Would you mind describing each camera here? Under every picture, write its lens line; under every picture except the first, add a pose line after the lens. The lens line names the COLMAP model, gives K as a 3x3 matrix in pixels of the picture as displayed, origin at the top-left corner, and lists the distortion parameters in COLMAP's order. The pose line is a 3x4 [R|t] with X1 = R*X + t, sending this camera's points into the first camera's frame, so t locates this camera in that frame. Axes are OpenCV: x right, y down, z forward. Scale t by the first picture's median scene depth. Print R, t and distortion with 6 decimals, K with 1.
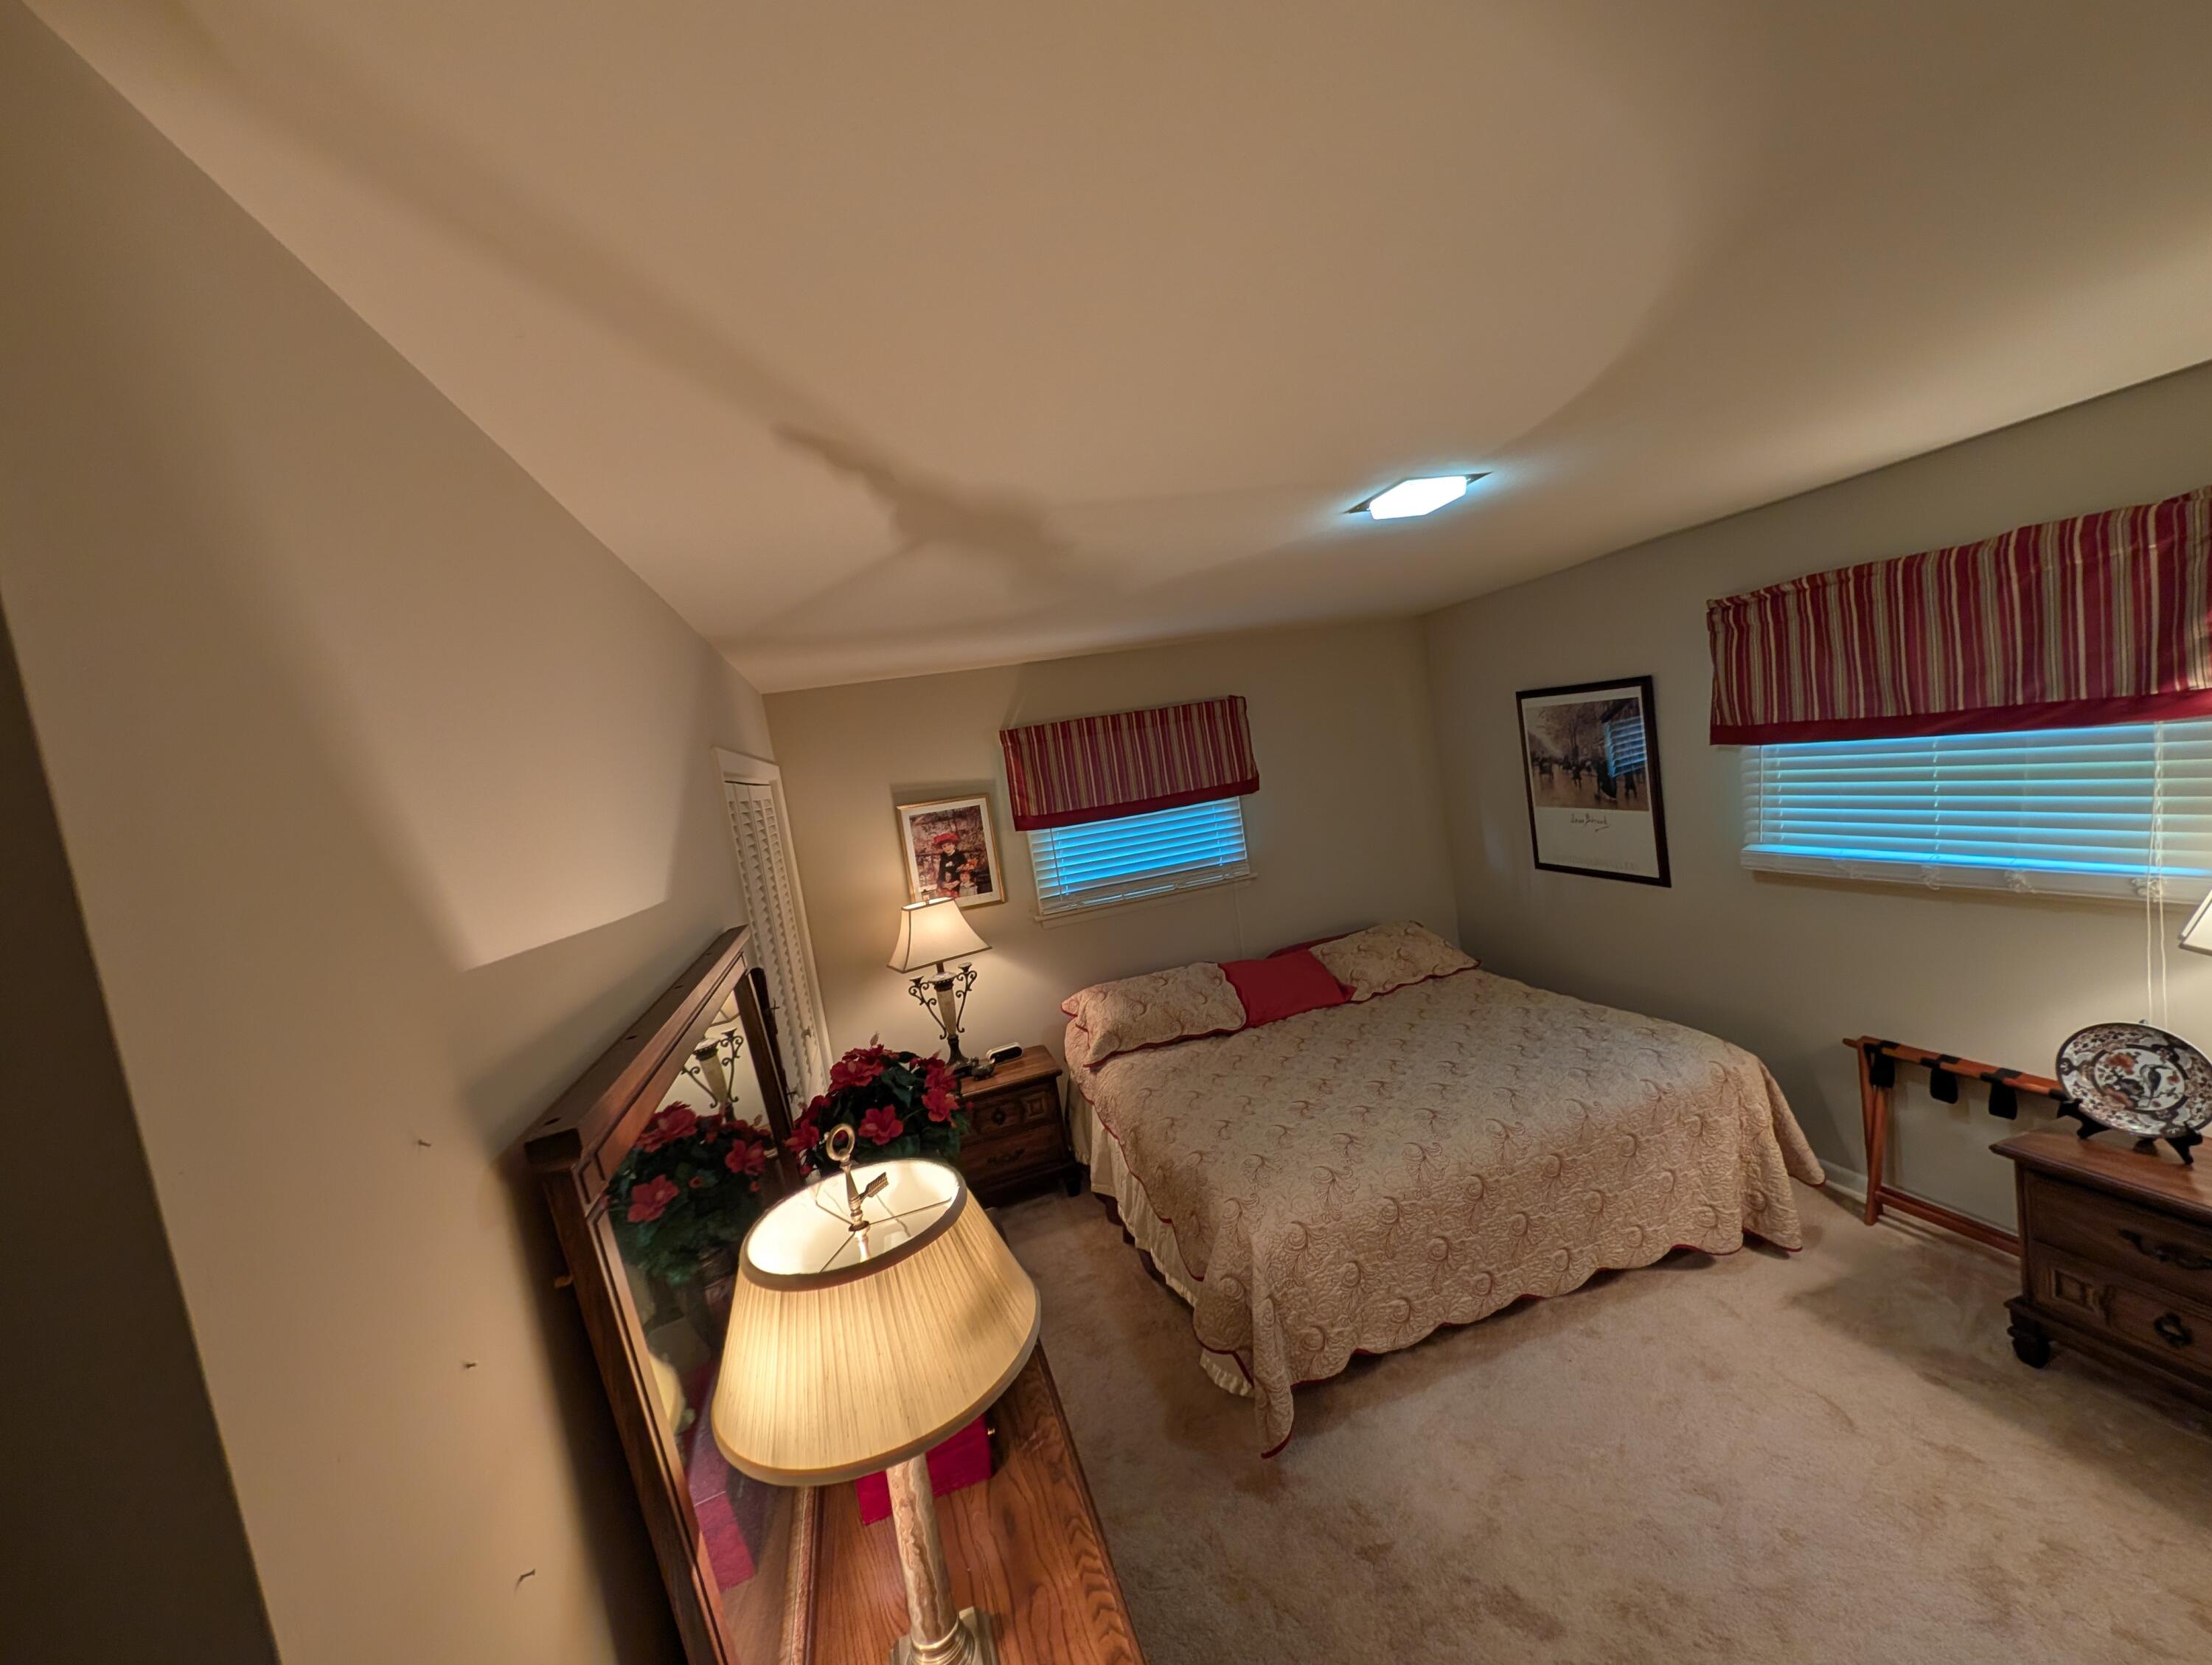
lens RADIAL K [[856.2, 0, 1105.6], [0, 856.2, 838.3], [0, 0, 1]] dist [0.001456, -0.000320]
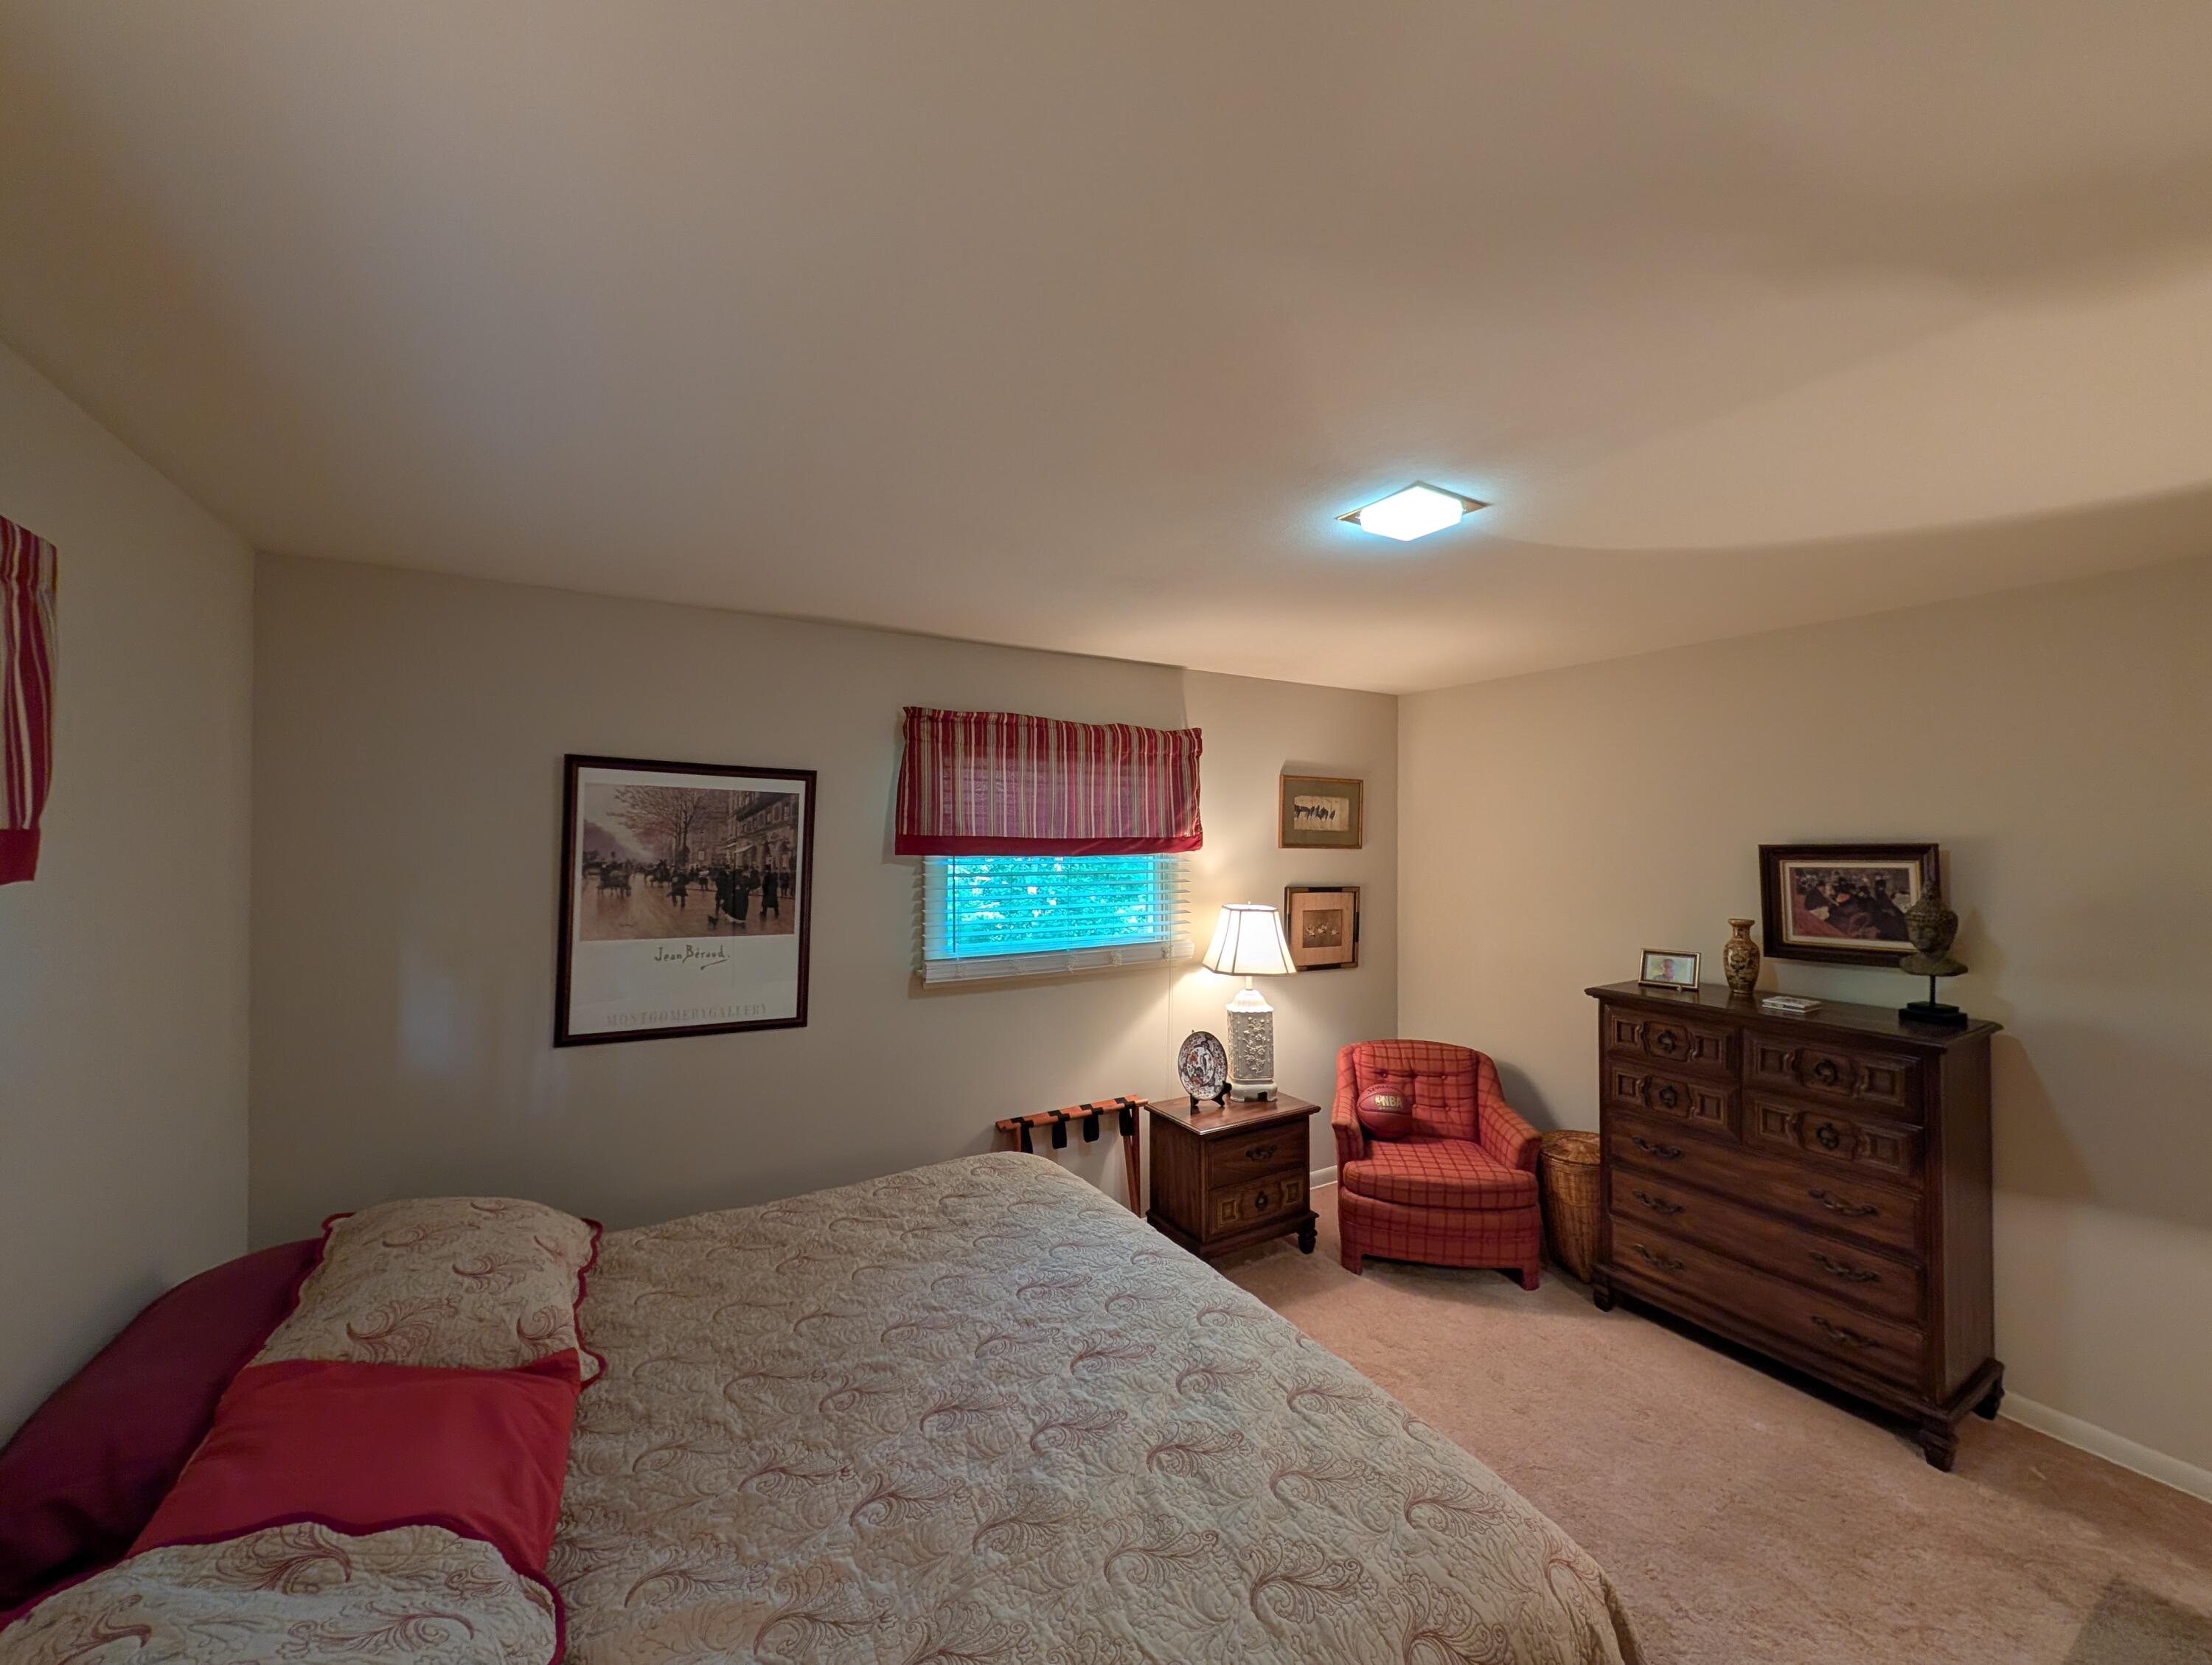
lens RADIAL K [[856.2, 0, 1109.4], [0, 856.2, 832.7], [0, 0, 1]] dist [0.001456, -0.000320]
pose [[-0.250839, 0.155287, 0.955492, -0.232898], [0.127082, 0.983790, -0.126524, 0.014962], [-0.959651, 0.089689, -0.266507, 0.917193]]
